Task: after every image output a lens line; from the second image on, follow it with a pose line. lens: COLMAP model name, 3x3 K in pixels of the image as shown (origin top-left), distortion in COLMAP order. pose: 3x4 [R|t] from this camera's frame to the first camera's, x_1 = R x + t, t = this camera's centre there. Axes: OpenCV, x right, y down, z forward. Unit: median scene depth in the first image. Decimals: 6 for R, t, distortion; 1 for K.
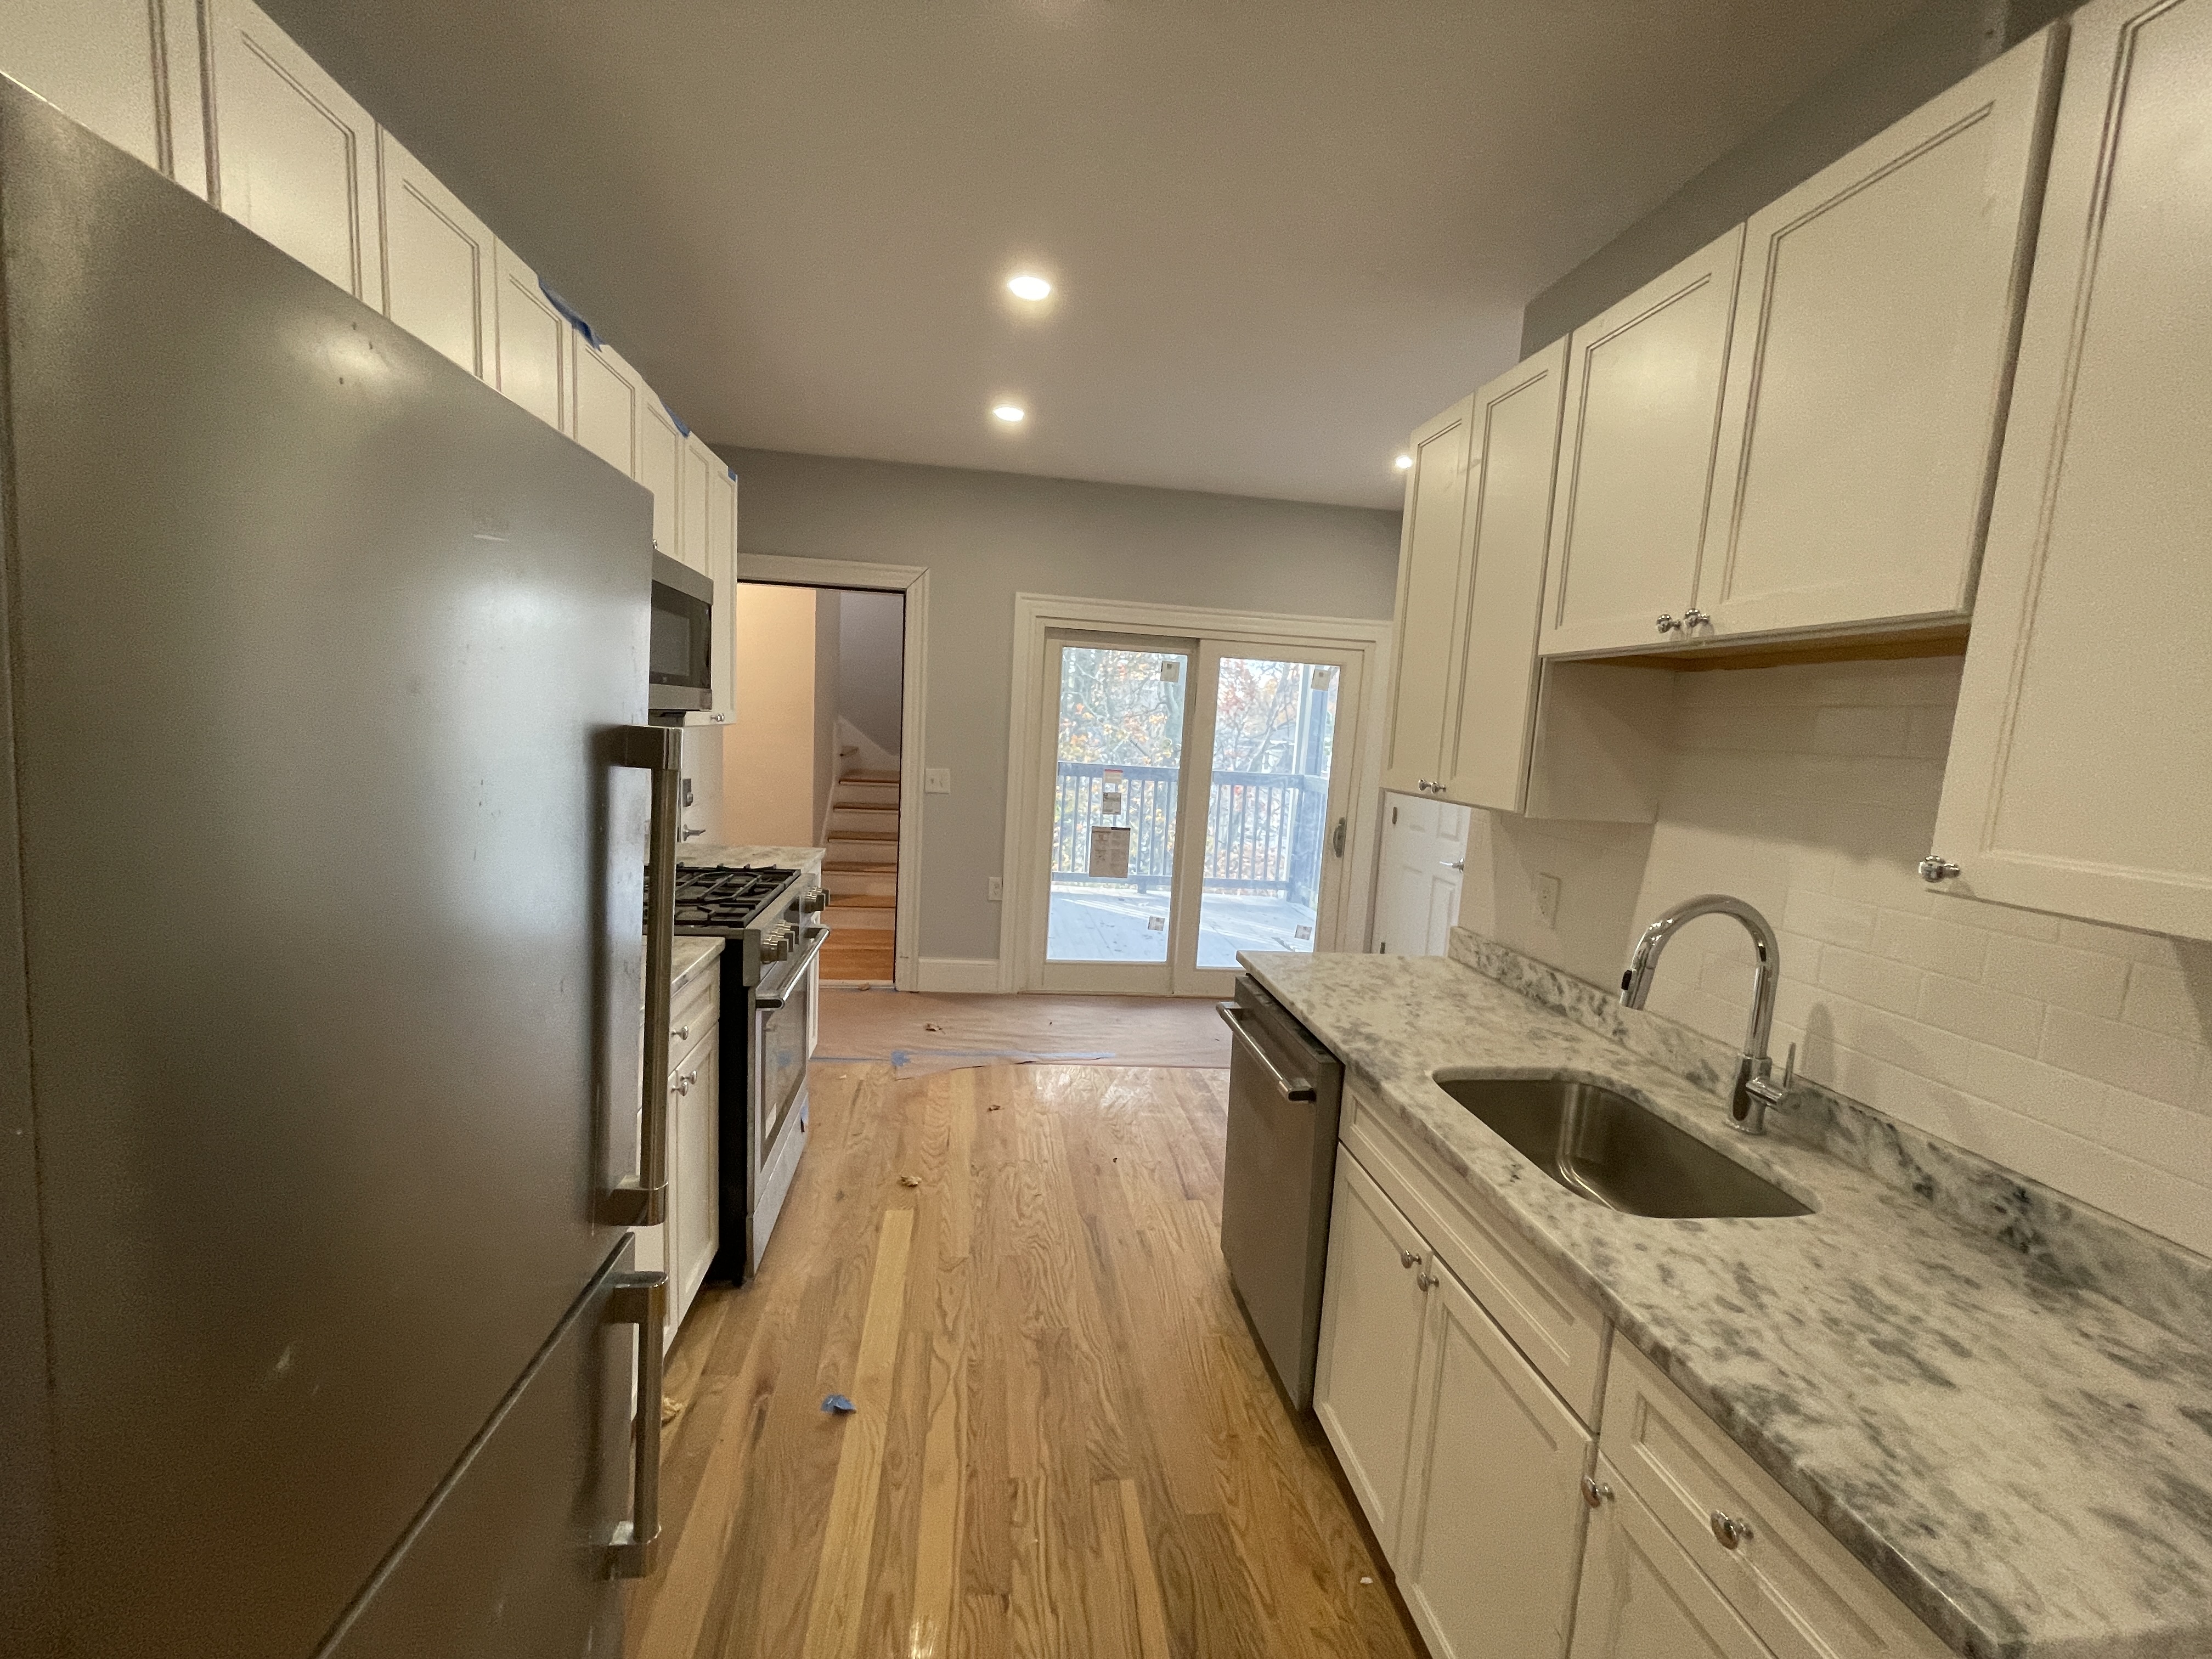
lens RADIAL K [[891.7, 0, 1102.0], [0, 891.7, 829.4], [0, 0, 1]] dist [-0.006653, 0.003305]
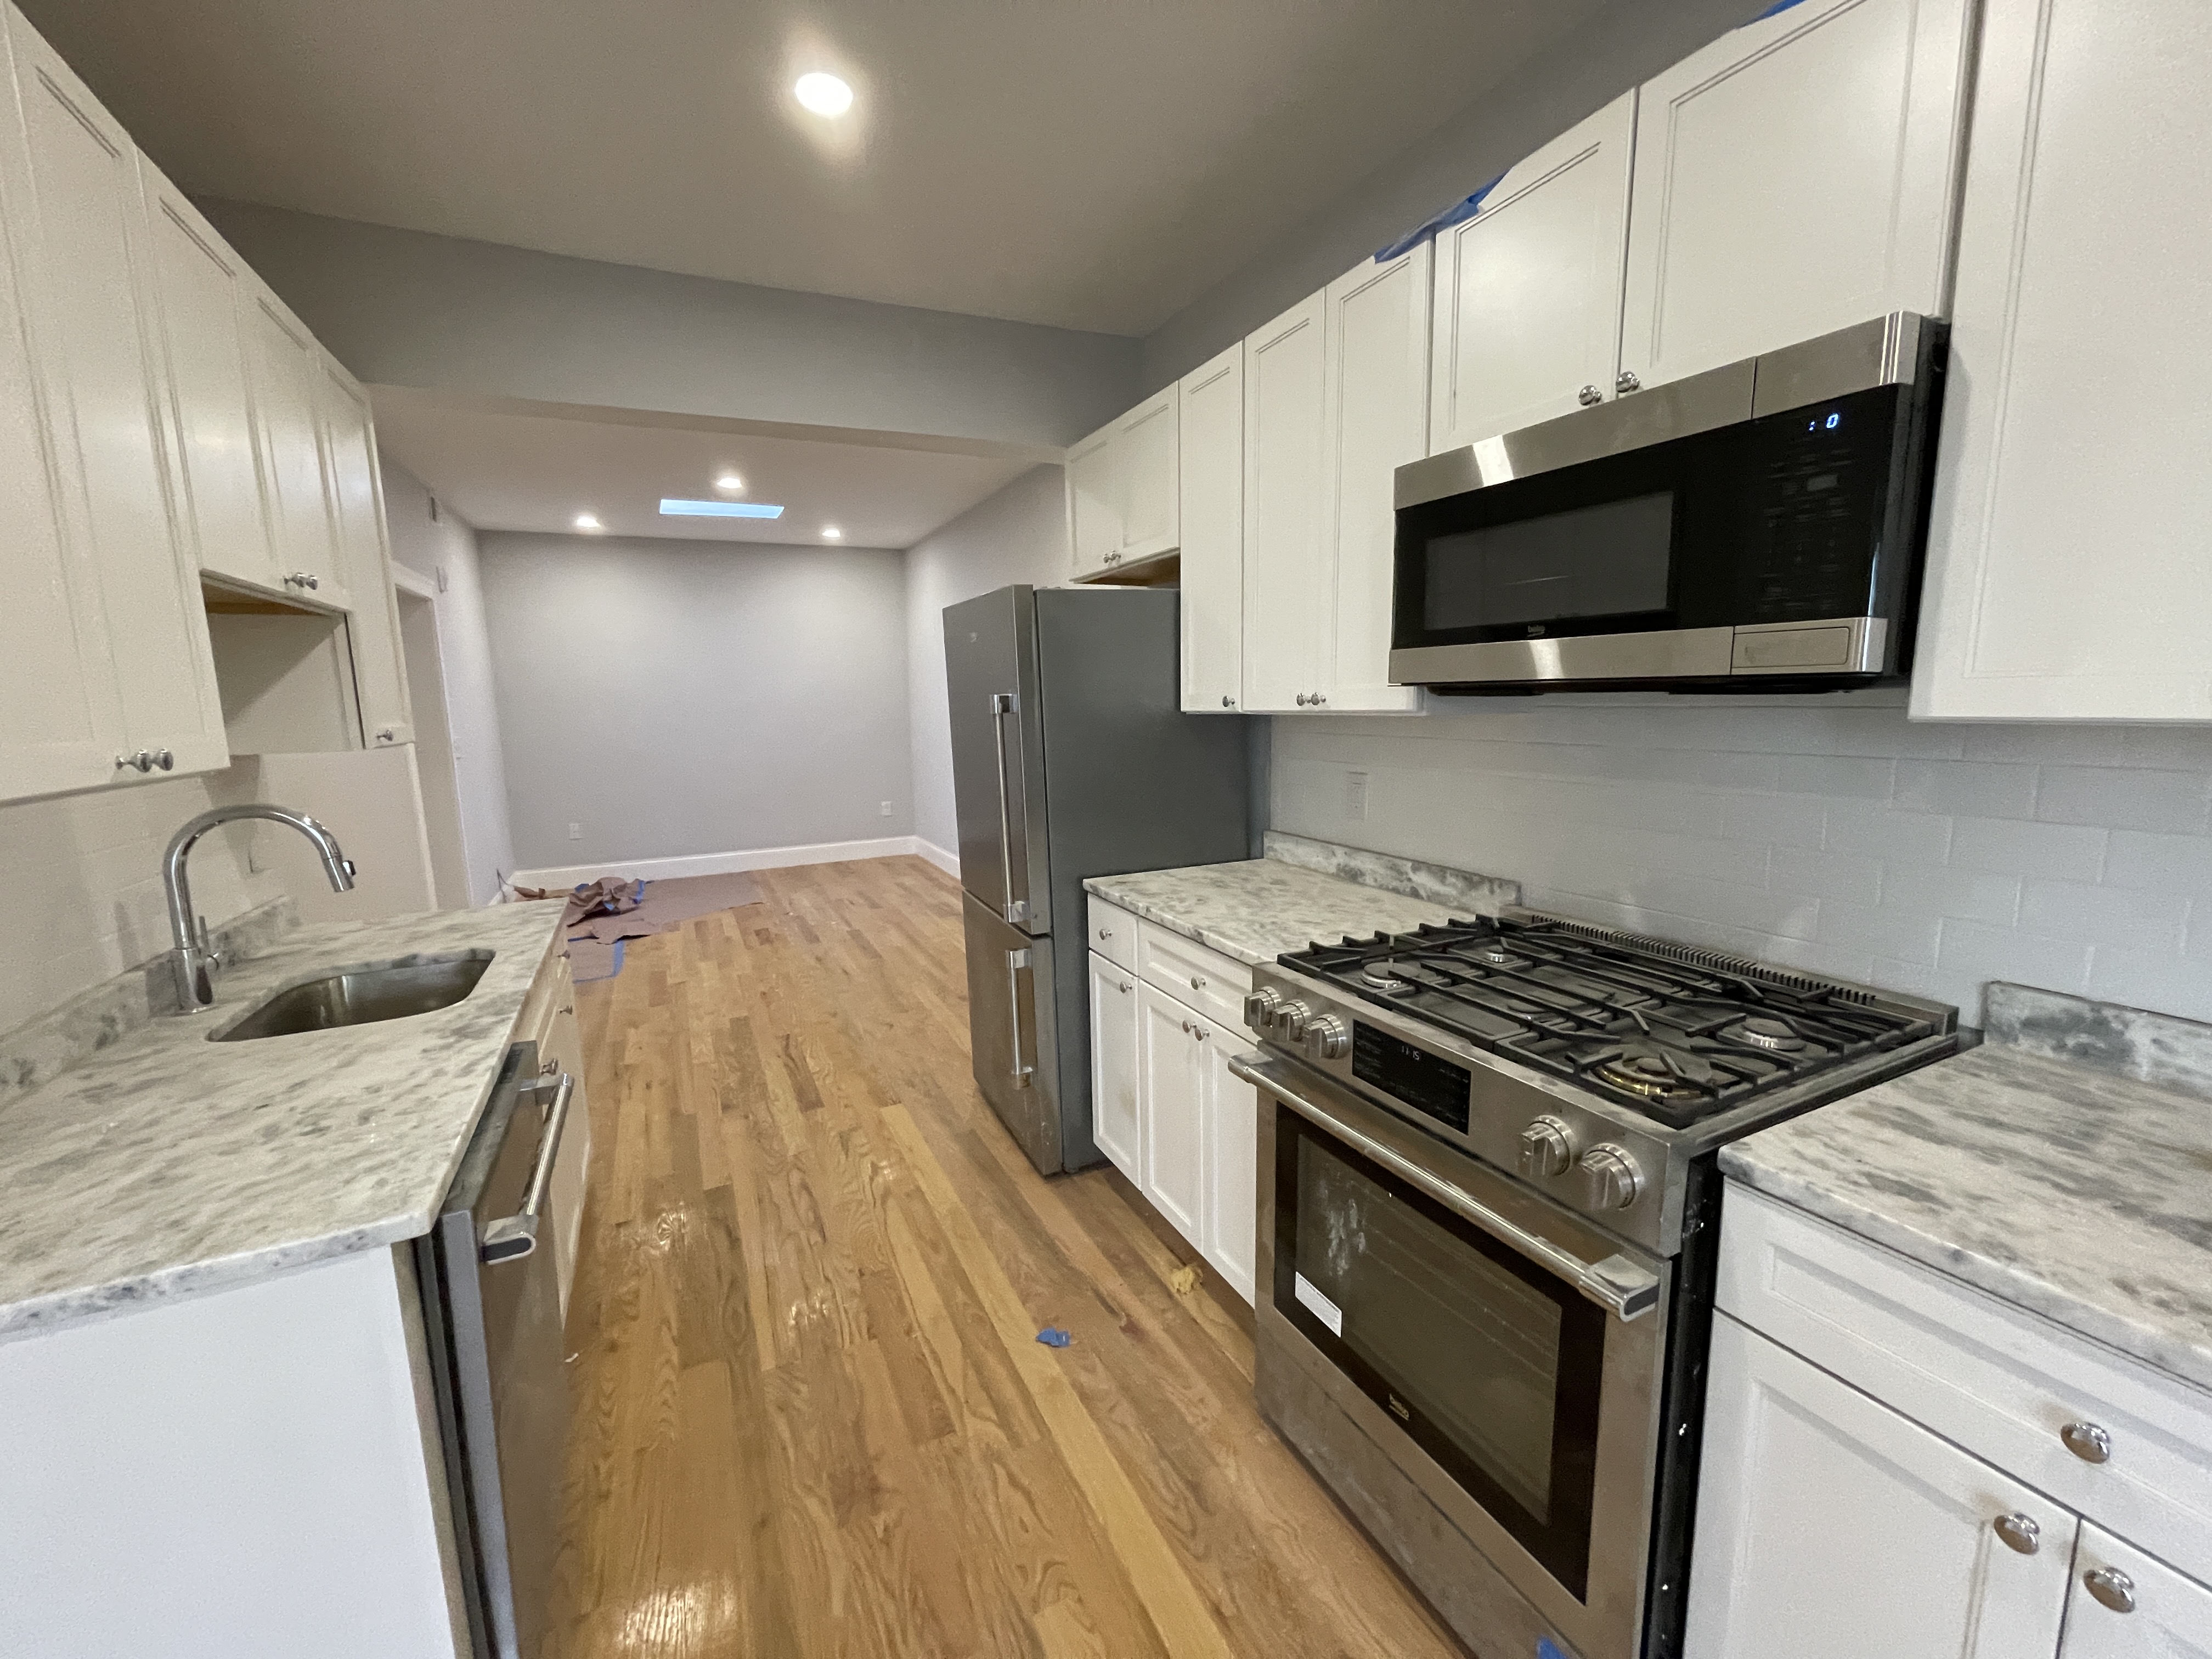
lens RADIAL K [[891.7, 0, 1102.0], [0, 891.7, 829.4], [0, 0, 1]] dist [-0.006653, 0.003305]
pose [[-0.949192, 0.008035, -0.314596, -0.018005], [-0.072611, 0.967109, 0.243778, -0.170708], [0.306208, 0.254235, -0.917388, 1.566881]]
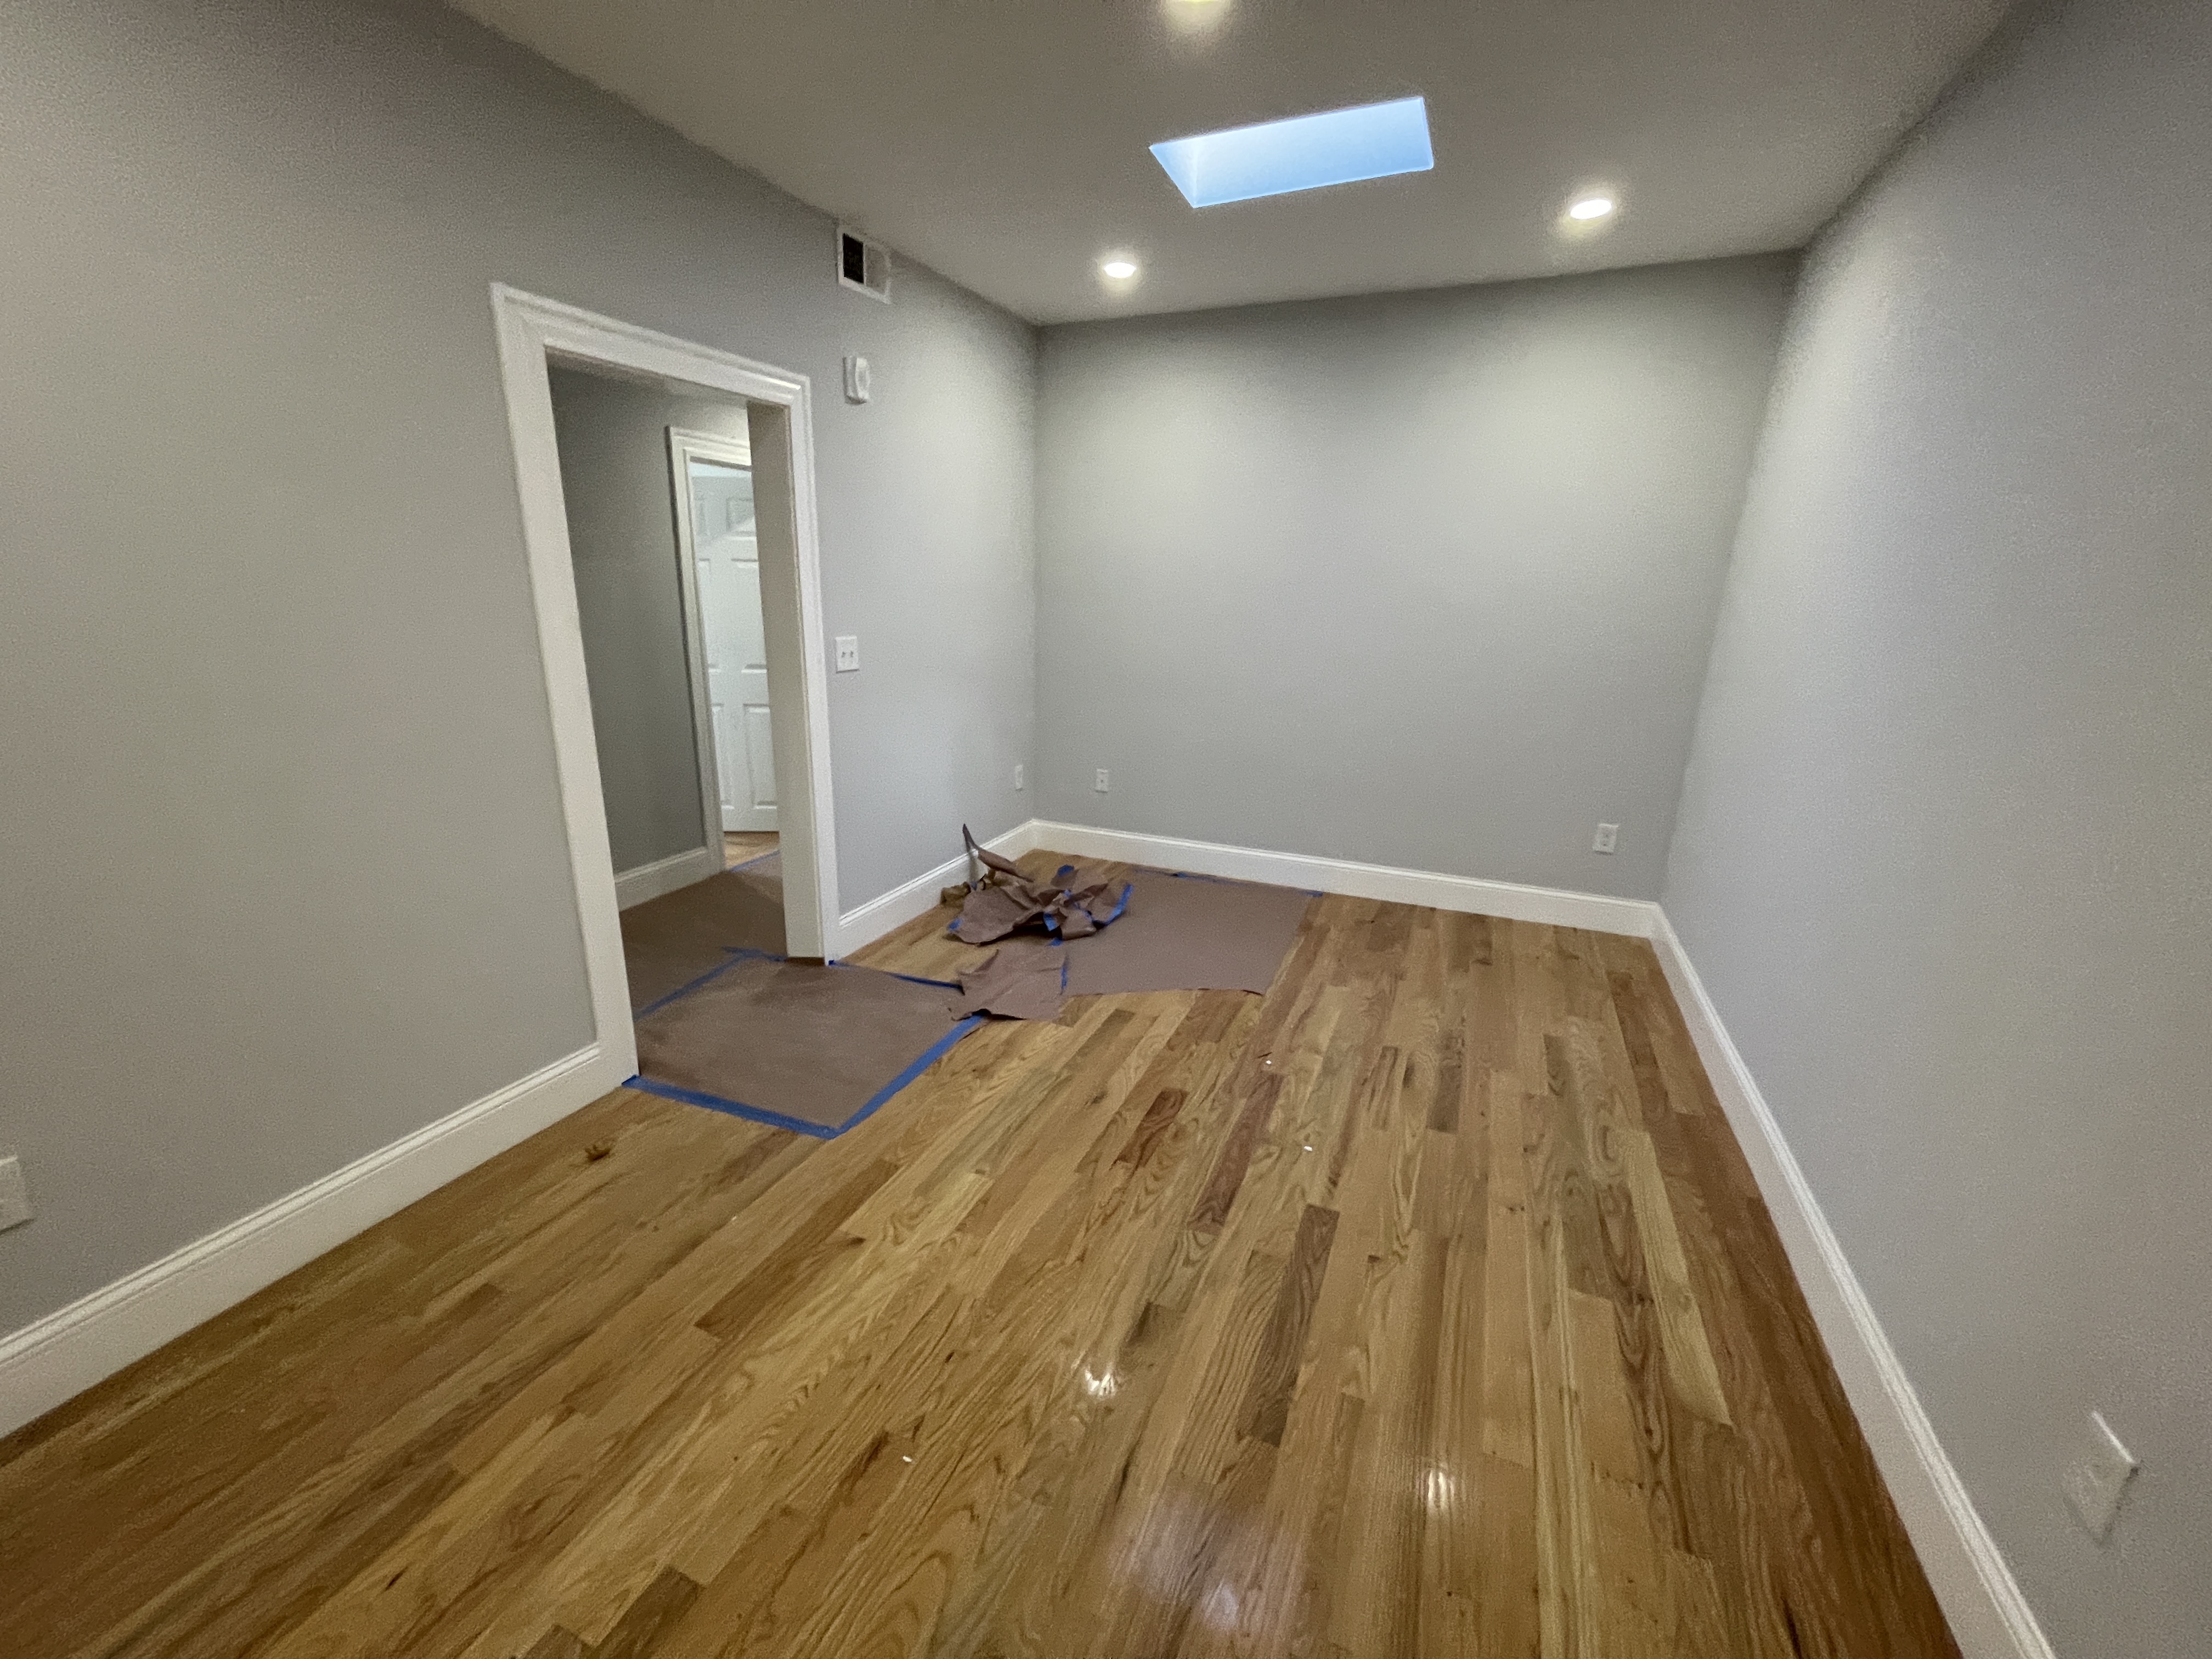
lens RADIAL K [[891.7, 0, 1102.0], [0, 891.7, 829.4], [0, 0, 1]] dist [-0.006653, 0.003305]
pose [[-0.851888, -0.214744, 0.477674, -0.306464], [-0.013416, 0.920719, 0.389995, -0.010008], [-0.523552, 0.325823, -0.787231, -0.085526]]
